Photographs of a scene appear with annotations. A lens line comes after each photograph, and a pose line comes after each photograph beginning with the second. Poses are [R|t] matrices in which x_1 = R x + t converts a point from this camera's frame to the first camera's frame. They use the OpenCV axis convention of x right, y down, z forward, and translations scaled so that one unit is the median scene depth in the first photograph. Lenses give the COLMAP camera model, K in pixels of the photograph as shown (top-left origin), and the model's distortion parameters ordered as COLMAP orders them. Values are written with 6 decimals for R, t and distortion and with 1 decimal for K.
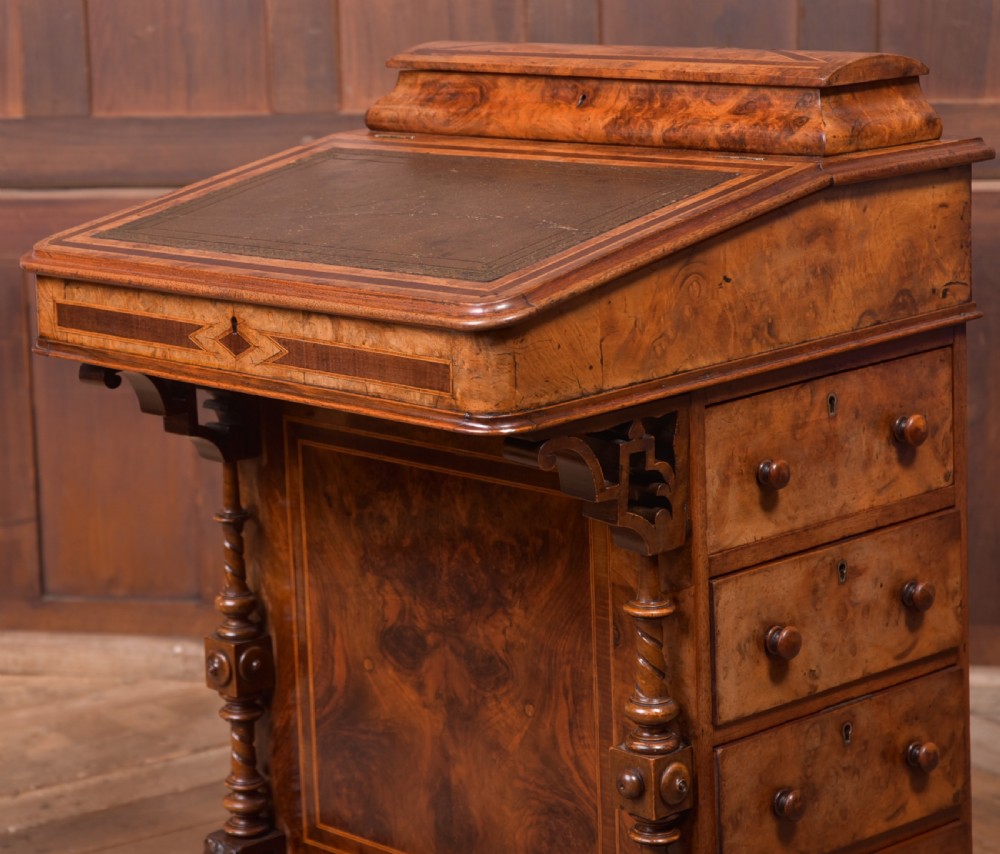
lens RADIAL K [[2839.7, 0, 268.7], [0, 2839.7, 386.2], [0, 0, 1]] dist [0.225289, 0.000000]
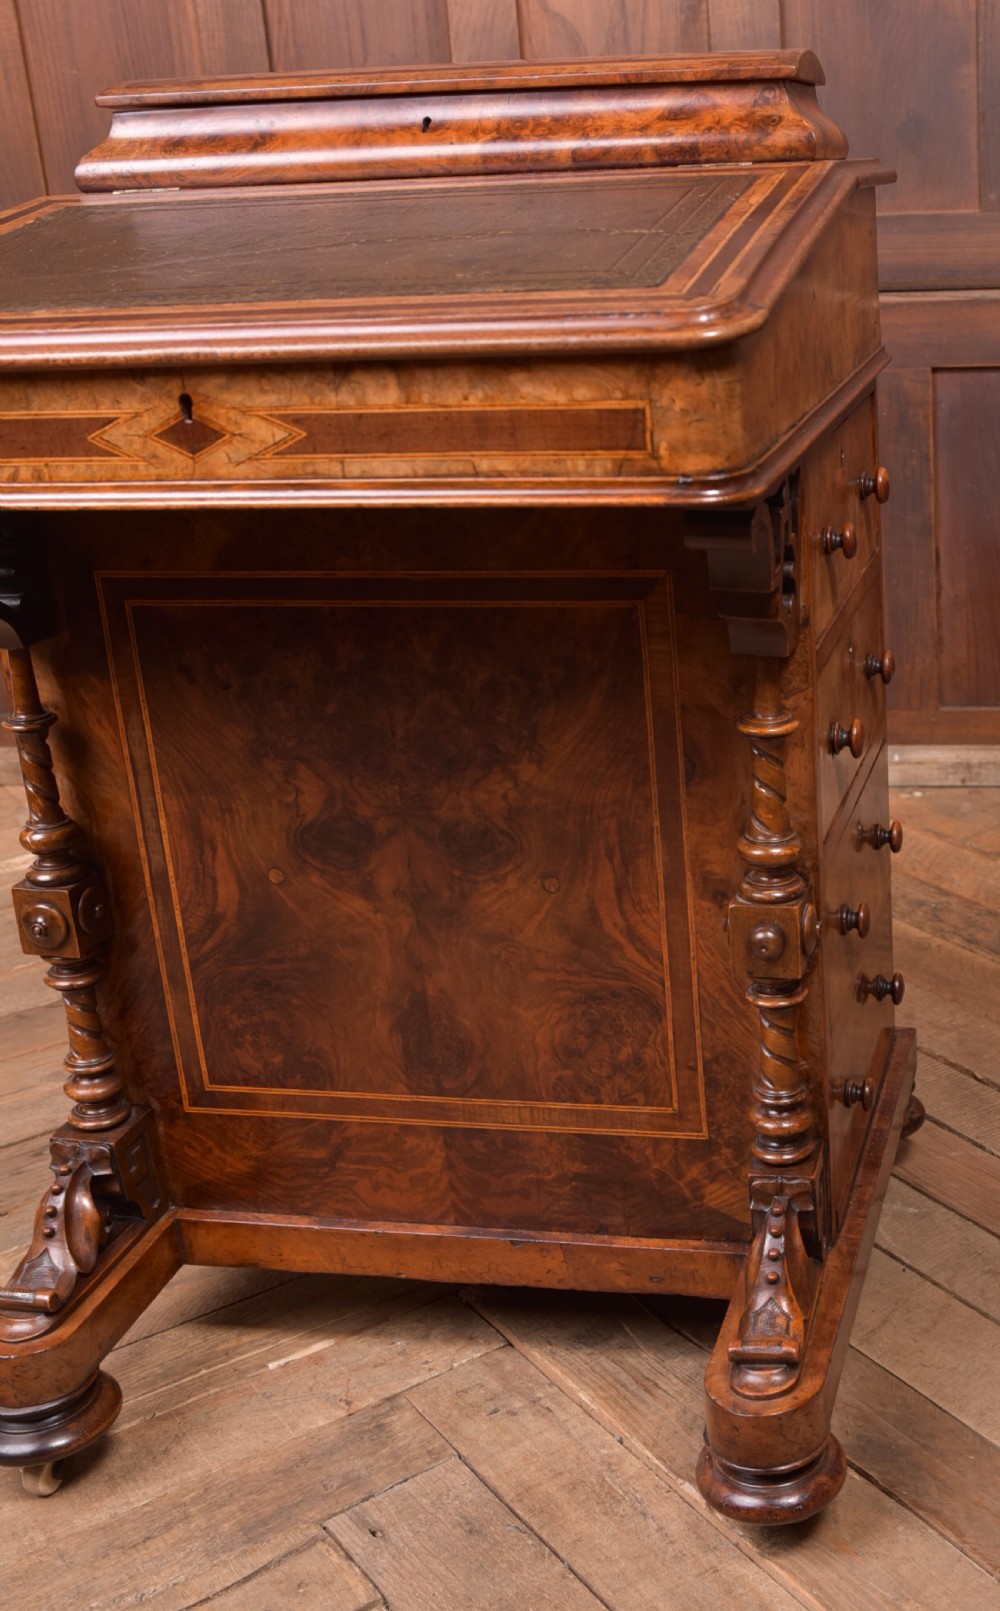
lens RADIAL K [[1910.0, 0, 816.0], [0, 1910.0, 834.0], [0, 0, 1]] dist [-0.066532, 0.000000]
pose [[0.766591, -0.203713, 0.608966, -0.175240], [0.121599, 0.977238, 0.173835, 0.015487], [-0.630518, -0.059211, 0.773913, 0.539631]]
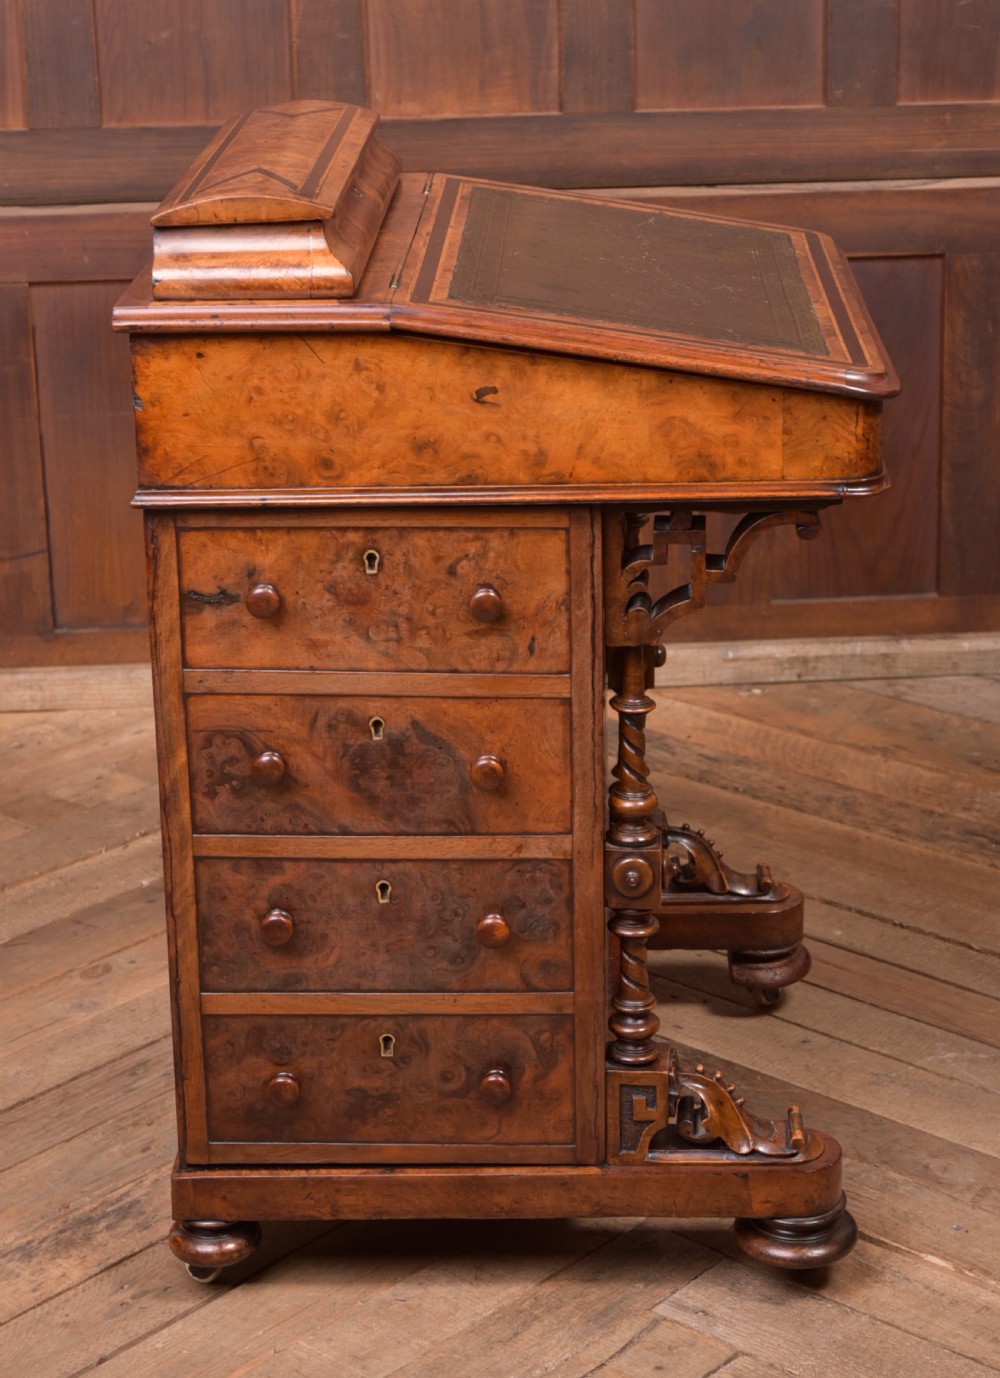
lens RADIAL K [[2869.2, 0, 529.5], [0, 2869.2, 566.0], [0, 0, 1]] dist [0.013376, 0.000000]
pose [[0.633227, -0.188171, 0.750743, -0.718873], [0.131037, 0.982057, 0.135624, -0.109526], [-0.762793, 0.012494, 0.646522, 0.418701]]
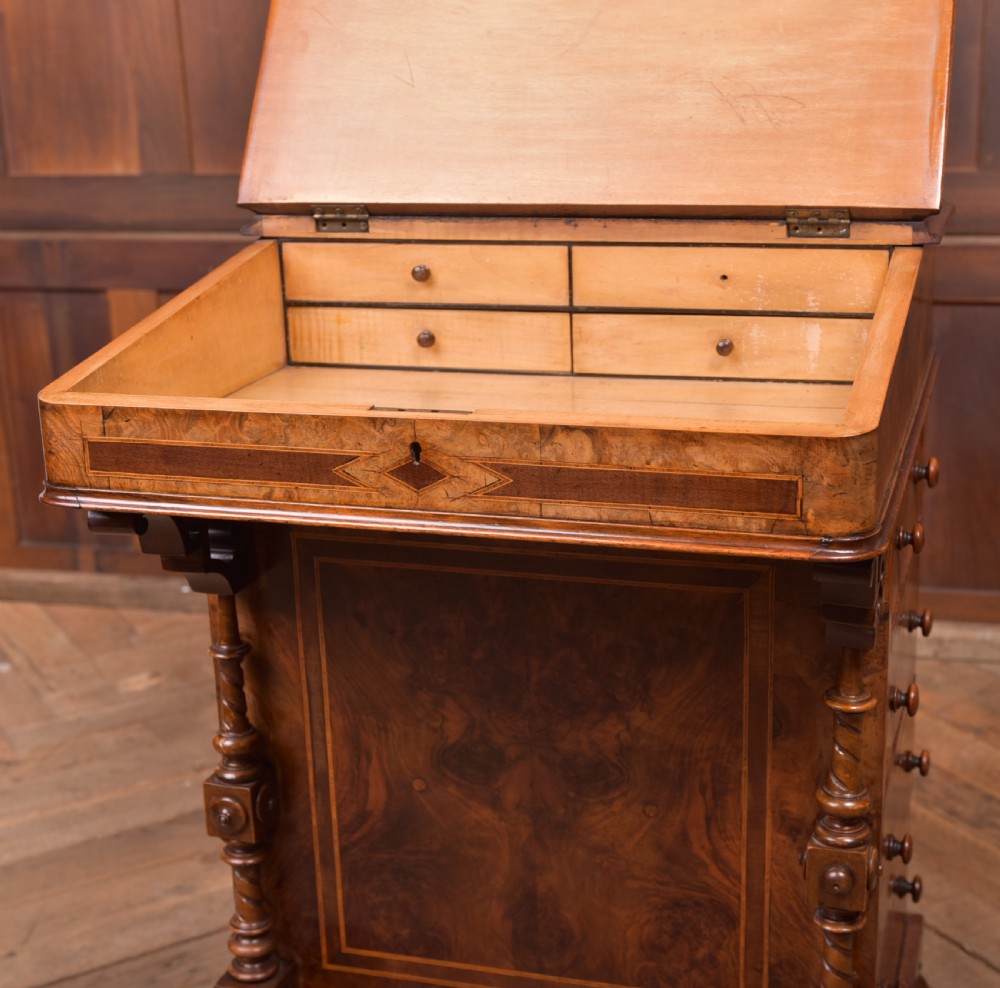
lens RADIAL K [[1671.4, 0, 562.8], [0, 1671.4, 514.6], [0, 0, 1]] dist [-0.004370, 0.000000]
pose [[0.833551, -0.135308, 0.535615, -0.220923], [0.087944, 0.989678, 0.113152, -0.051143], [-0.545397, -0.047214, 0.836847, 0.551076]]
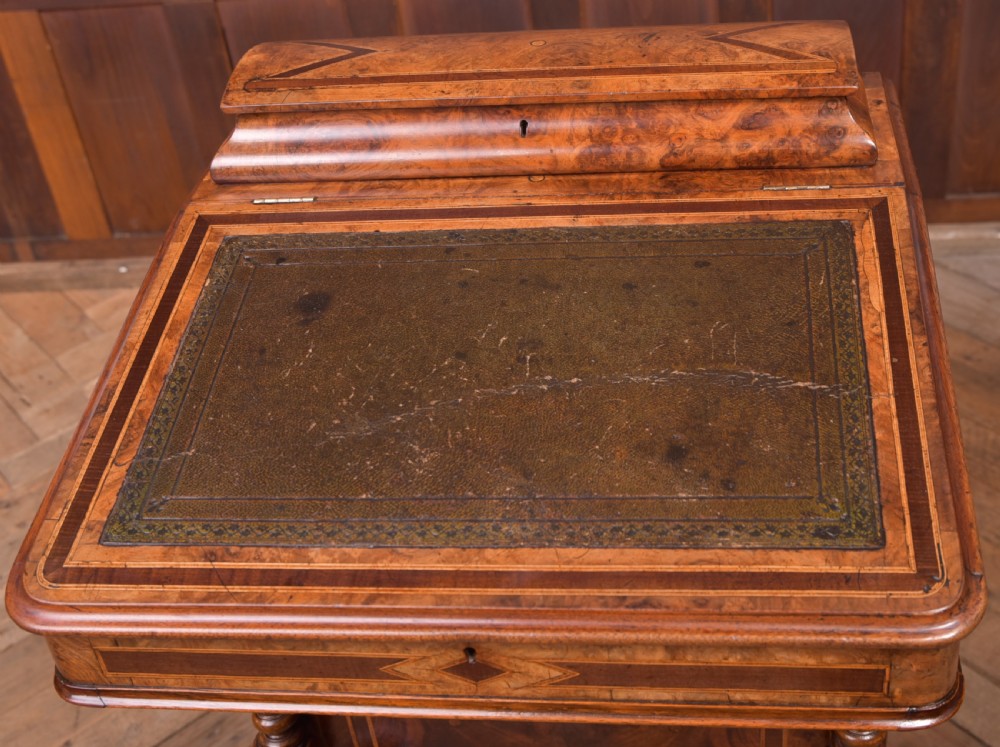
lens RADIAL K [[1303.7, 0, 587.1], [0, 1303.7, 307.8], [0, 0, 1]] dist [-0.035033, 0.000000]
pose [[0.719495, -0.403874, 0.564989, -0.139731], [0.172890, 0.892071, 0.417515, -0.229417], [-0.672634, -0.202719, 0.711666, 0.713921]]
